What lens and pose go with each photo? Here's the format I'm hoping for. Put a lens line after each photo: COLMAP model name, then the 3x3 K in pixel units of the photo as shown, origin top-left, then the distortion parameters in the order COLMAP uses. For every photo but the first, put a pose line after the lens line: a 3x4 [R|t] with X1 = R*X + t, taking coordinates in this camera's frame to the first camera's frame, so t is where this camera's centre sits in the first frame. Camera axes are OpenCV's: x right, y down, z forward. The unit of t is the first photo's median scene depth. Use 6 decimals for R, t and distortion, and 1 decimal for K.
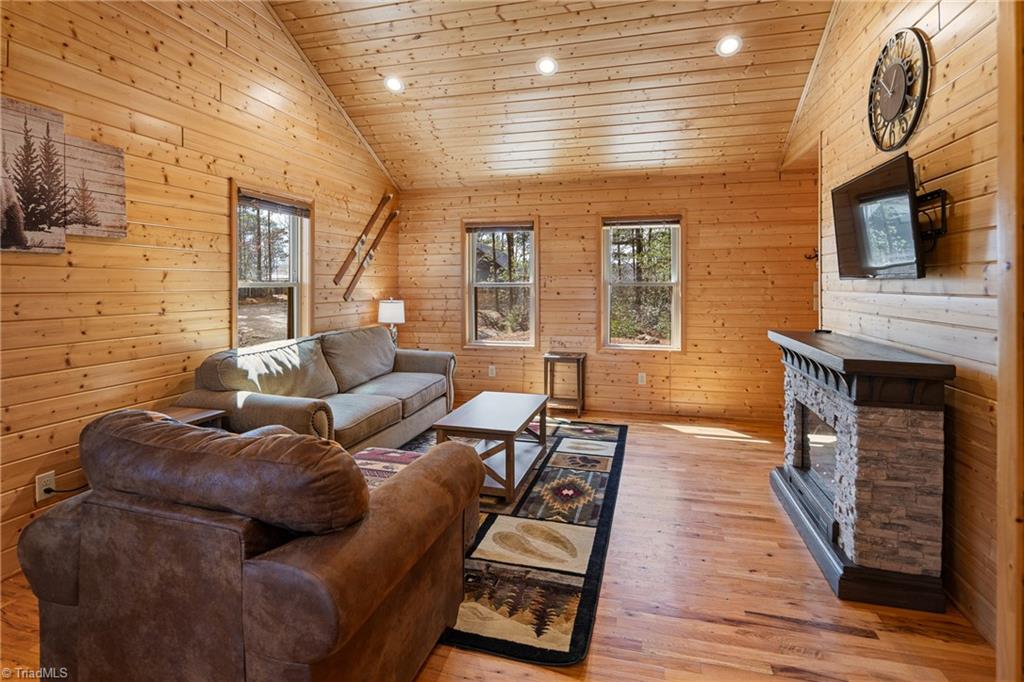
lens RADIAL K [[510.0, 0, 508.7], [0, 510.0, 282.3], [0, 0, 1]] dist [0.000364, -0.001939]
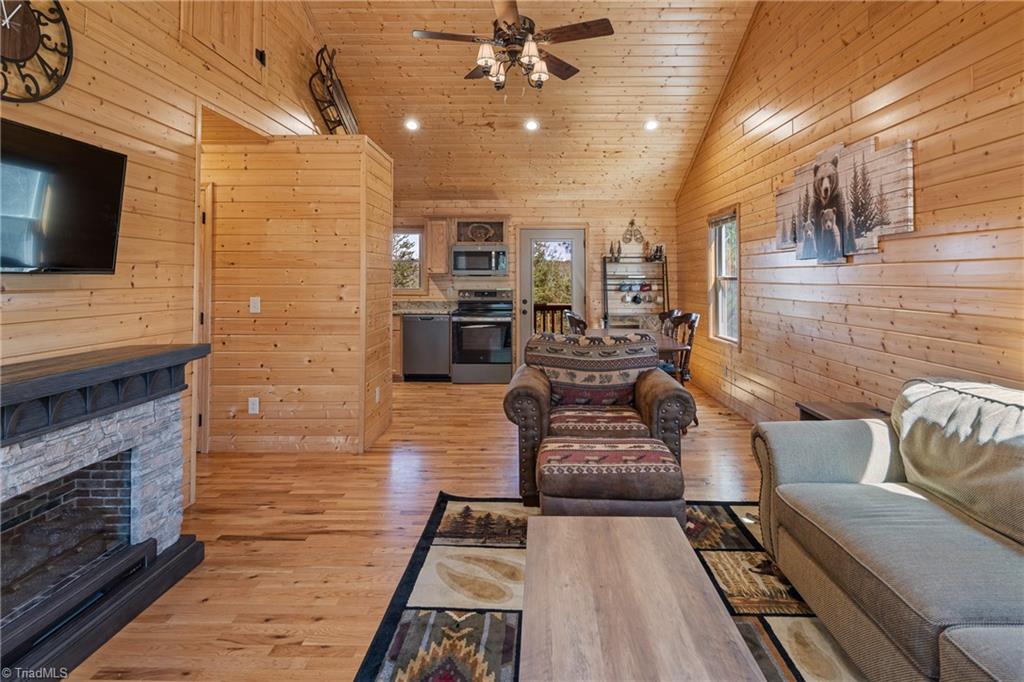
lens RADIAL K [[510.0, 0, 535.2], [0, 510.0, 284.9], [0, 0, 1]] dist [0.000364, -0.001939]
pose [[-0.965003, 0.003815, -0.262212, 0.174991], [0.001148, 0.999946, 0.010322, 0.004233], [0.262237, 0.009659, -0.964955, 1.681341]]
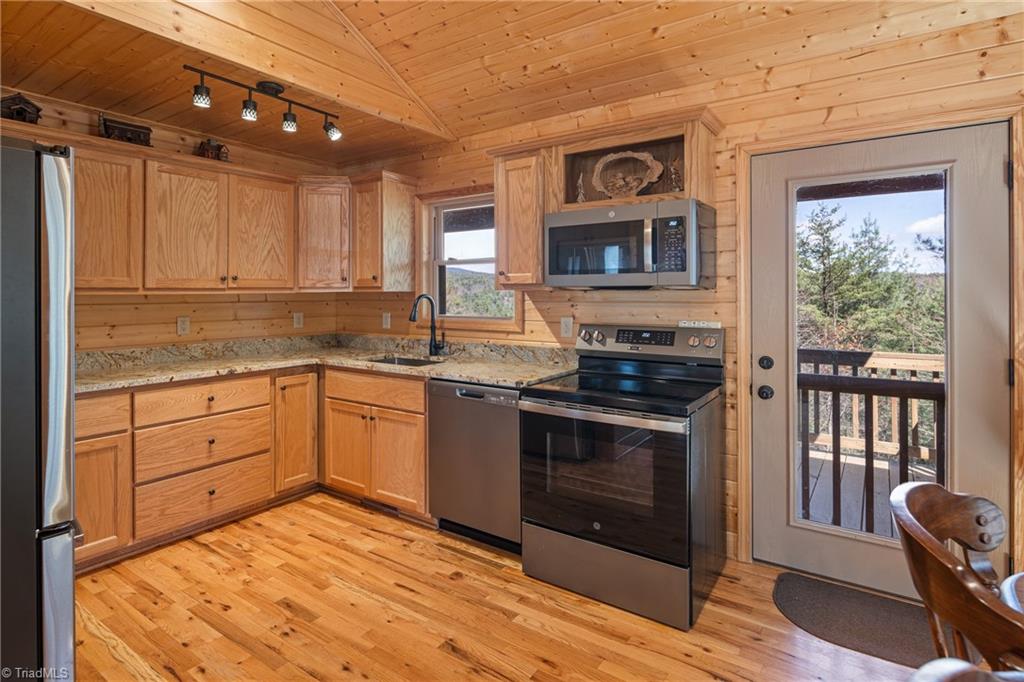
lens RADIAL K [[510.0, 0, 507.2], [0, 510.0, 290.6], [0, 0, 1]] dist [0.000364, -0.001939]
pose [[-0.936809, 0.003930, 0.349819, -0.316115], [-0.000419, 0.999924, -0.012356, 0.000486], [-0.349841, -0.011722, -0.936736, 0.243711]]
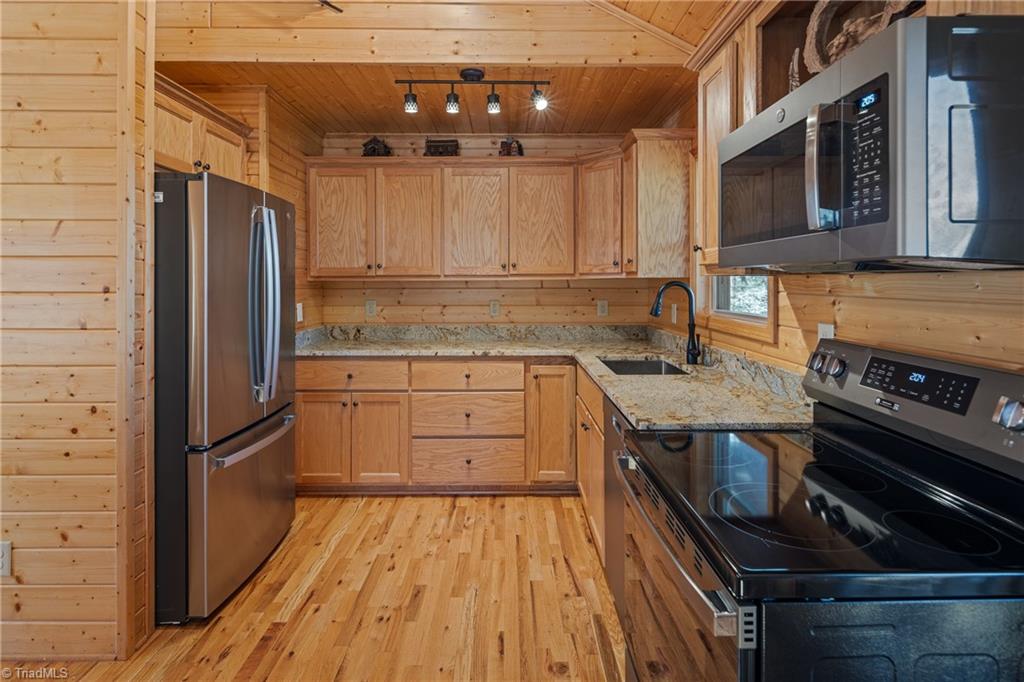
lens RADIAL K [[510.0, 0, 512.3], [0, 510.0, 282.7], [0, 0, 1]] dist [0.000364, -0.001939]
pose [[-0.262901, -0.002337, 0.964820, -0.502675], [-0.006354, 0.999980, 0.000690, -0.001367], [-0.964802, -0.005949, -0.262911, -0.288174]]
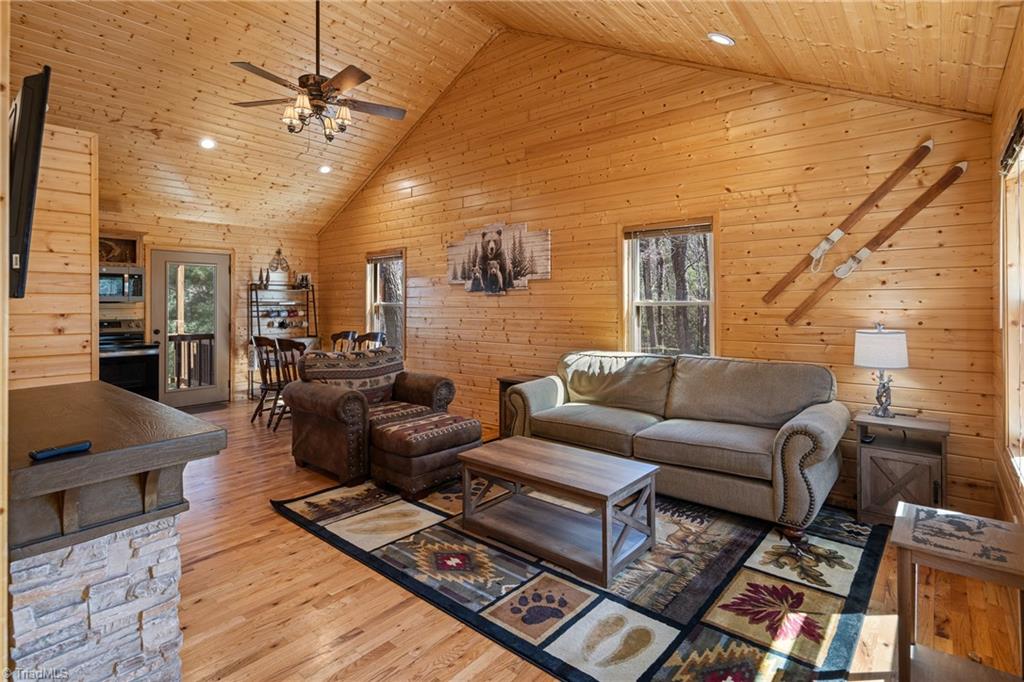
lens RADIAL K [[510.0, 0, 525.1], [0, 510.0, 298.8], [0, 0, 1]] dist [0.000364, -0.001939]
pose [[-0.412990, -0.007386, -0.910706, 0.903413], [0.007791, 0.999902, -0.011642, 0.007204], [0.910702, -0.011903, -0.412892, 1.612729]]
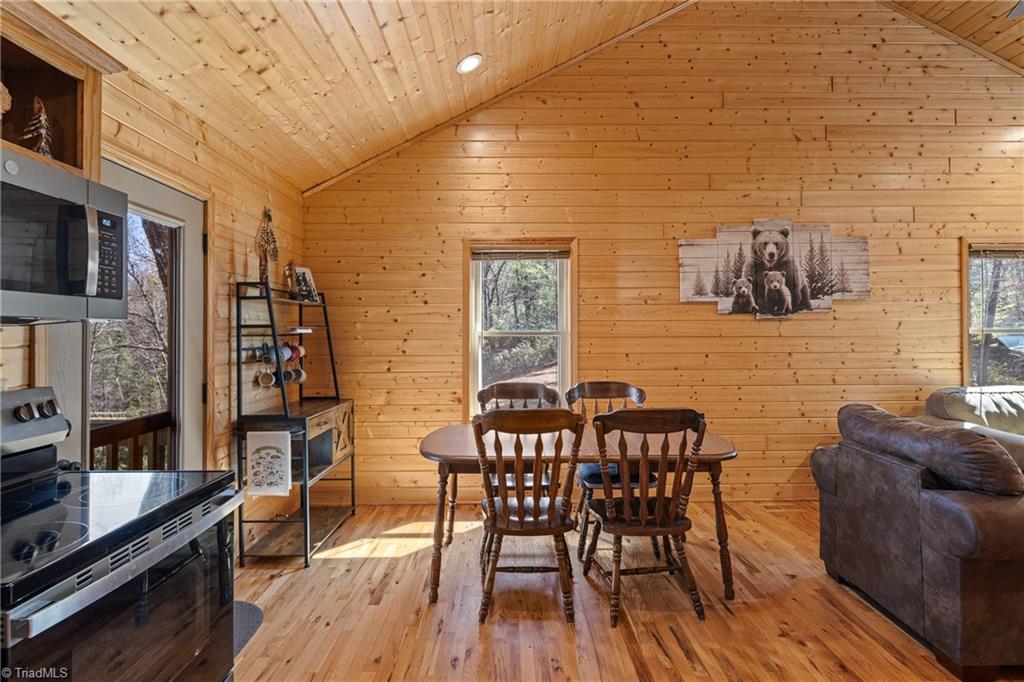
lens RADIAL K [[510.0, 0, 515.2], [0, 510.0, 332.8], [0, 0, 1]] dist [0.000364, -0.001939]
pose [[0.288725, -0.000173, -0.957412, 0.316494], [0.008603, 0.999960, 0.002413, -0.003097], [0.957373, -0.008934, 0.288715, -0.349264]]
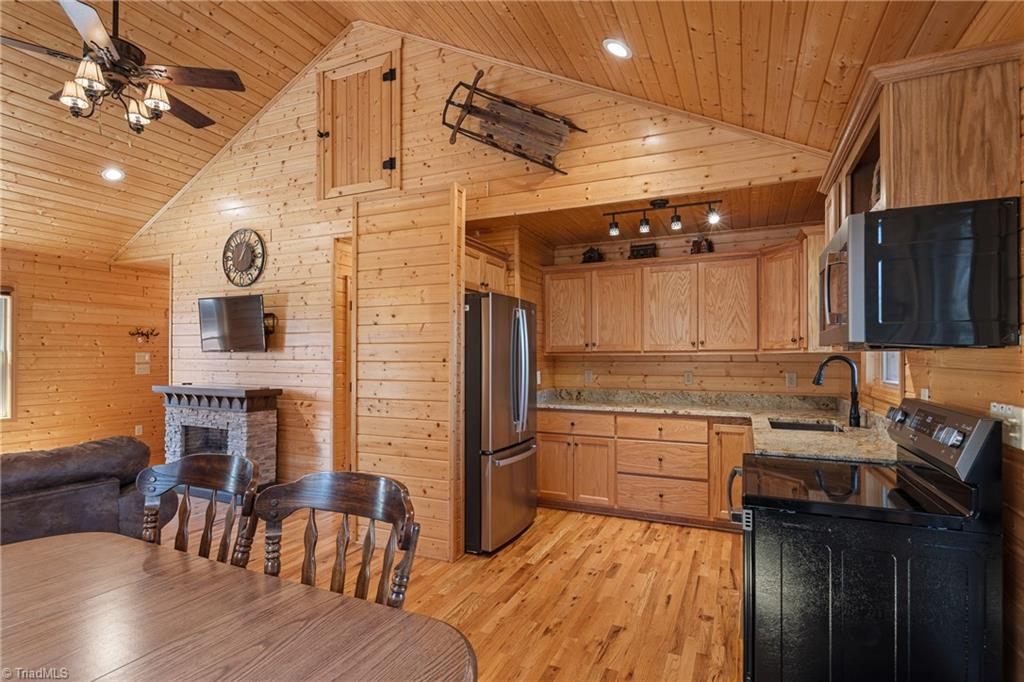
lens RADIAL K [[510.0, 0, 503.5], [0, 510.0, 352.8], [0, 0, 1]] dist [0.000364, -0.001939]
pose [[0.182869, 0.005208, 0.983123, -0.881789], [-0.006765, 0.999969, -0.004039, -0.002580], [-0.983114, -0.005912, 0.182899, -0.314801]]
